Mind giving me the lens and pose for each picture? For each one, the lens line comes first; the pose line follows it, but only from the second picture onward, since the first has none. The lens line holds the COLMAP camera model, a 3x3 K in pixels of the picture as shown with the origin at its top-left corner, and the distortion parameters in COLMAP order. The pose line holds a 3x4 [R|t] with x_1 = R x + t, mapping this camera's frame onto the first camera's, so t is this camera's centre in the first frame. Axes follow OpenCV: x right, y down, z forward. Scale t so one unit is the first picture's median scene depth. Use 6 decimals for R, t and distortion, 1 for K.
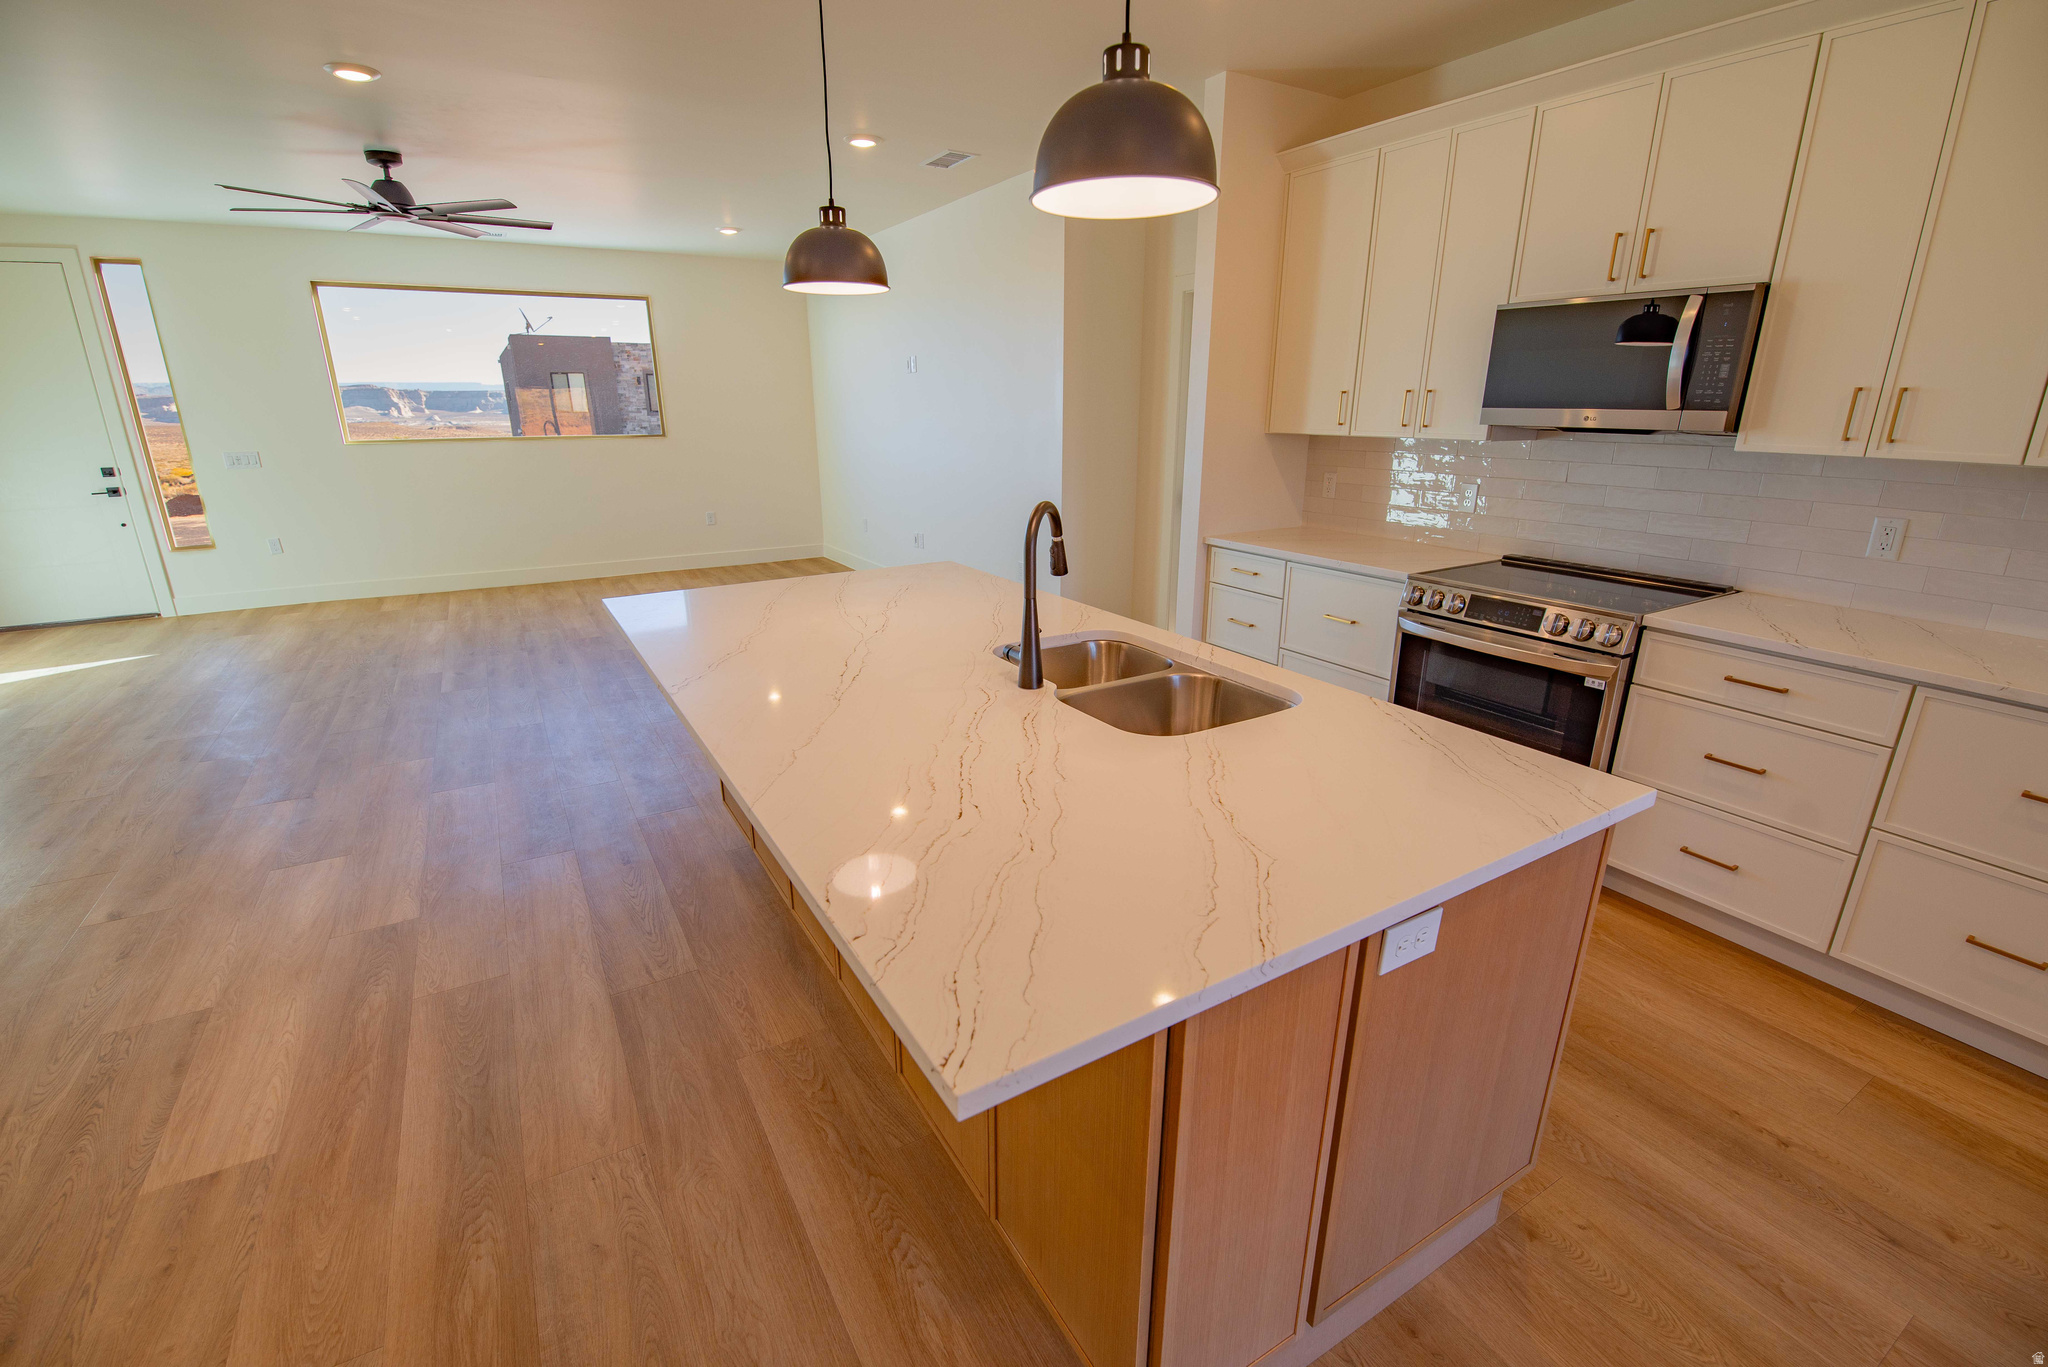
lens RADIAL K [[905.2, 0, 1024.0], [0, 905.2, 683.5], [0, 0, 1]] dist [0.002326, -0.010104]
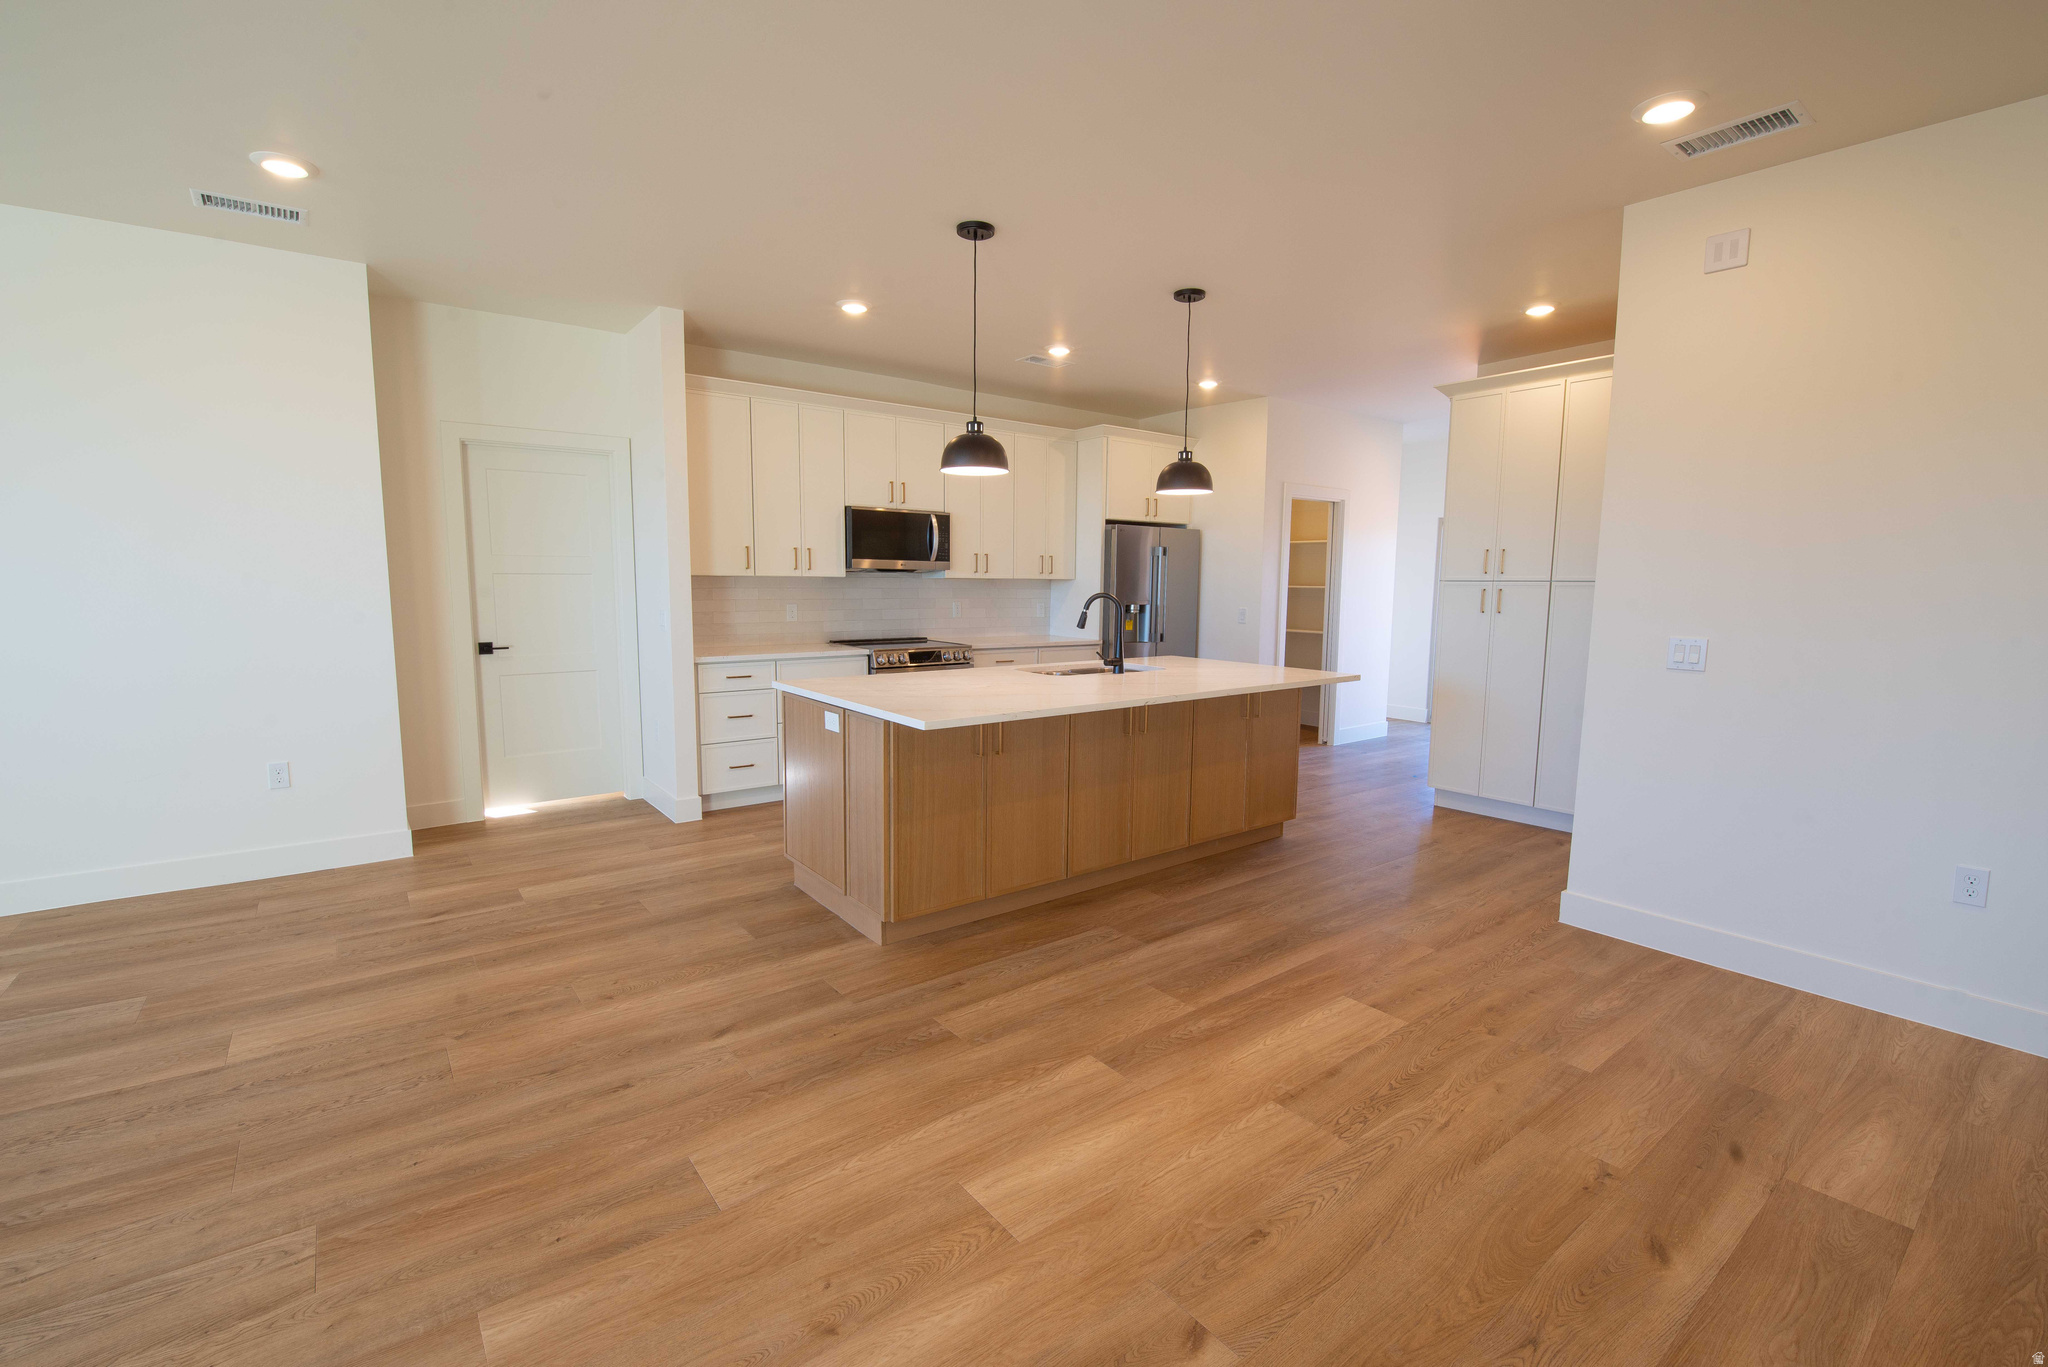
lens RADIAL K [[869.5, 0, 1023.3], [0, 869.5, 693.7], [0, 0, 1]] dist [-0.012922, -0.000385]
pose [[-0.123443, -0.127064, 0.984183, -1.808174], [0.288181, 0.944438, 0.158078, -0.311144], [-0.949586, 0.303137, -0.079966, 1.234254]]
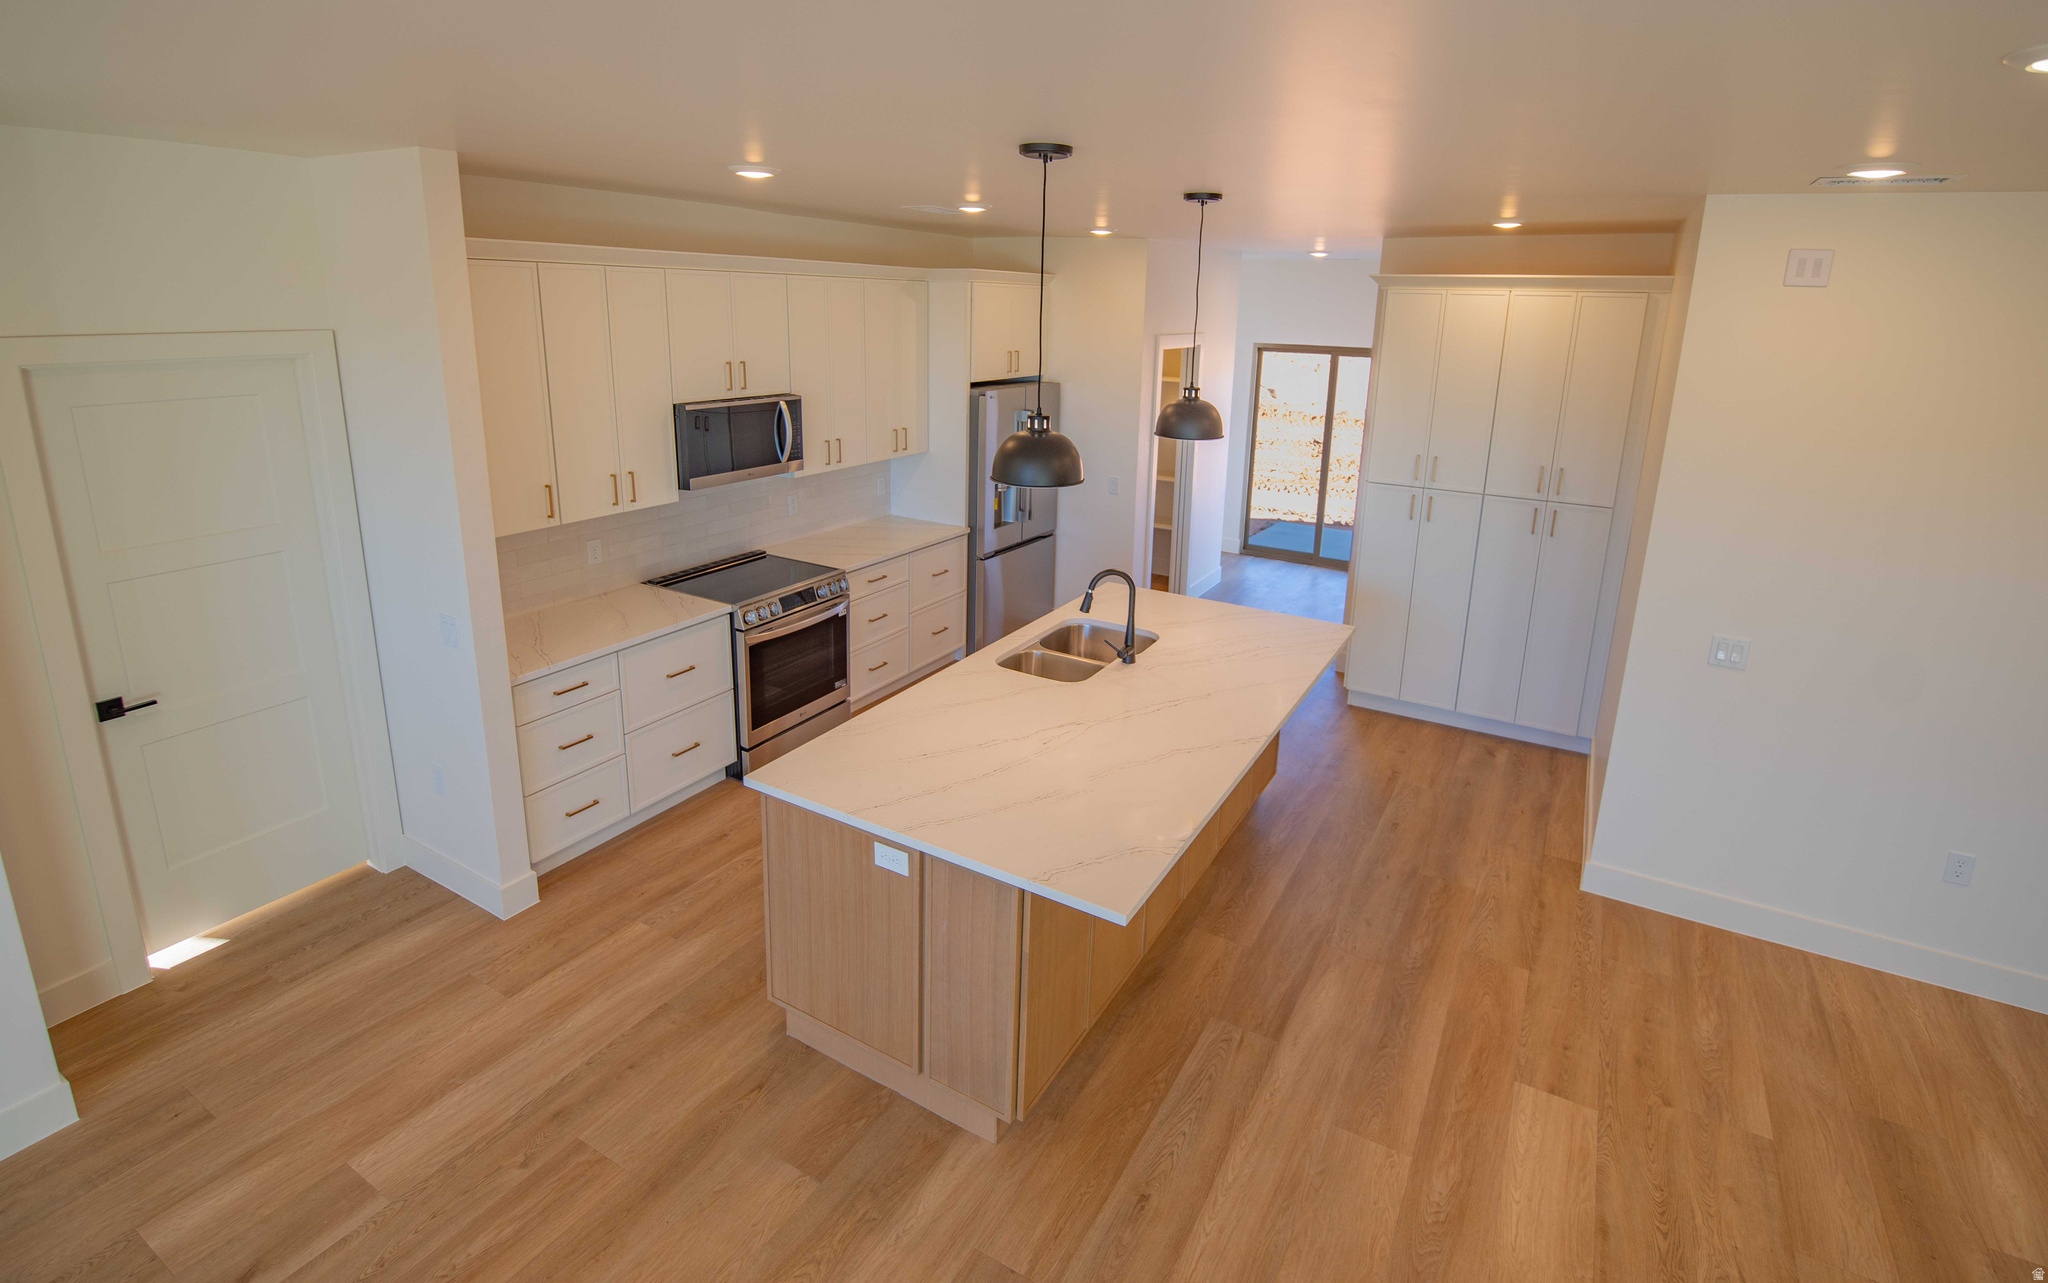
lens RADIAL K [[962.6, 0, 1032.2], [0, 962.6, 537.6], [0, 0, 1]] dist [-0.014816, -0.000289]
pose [[-0.489826, -0.216554, 0.844497, -1.302295], [0.236977, 0.899116, 0.368012, -0.864545], [-0.838995, 0.380389, -0.389092, 1.600946]]
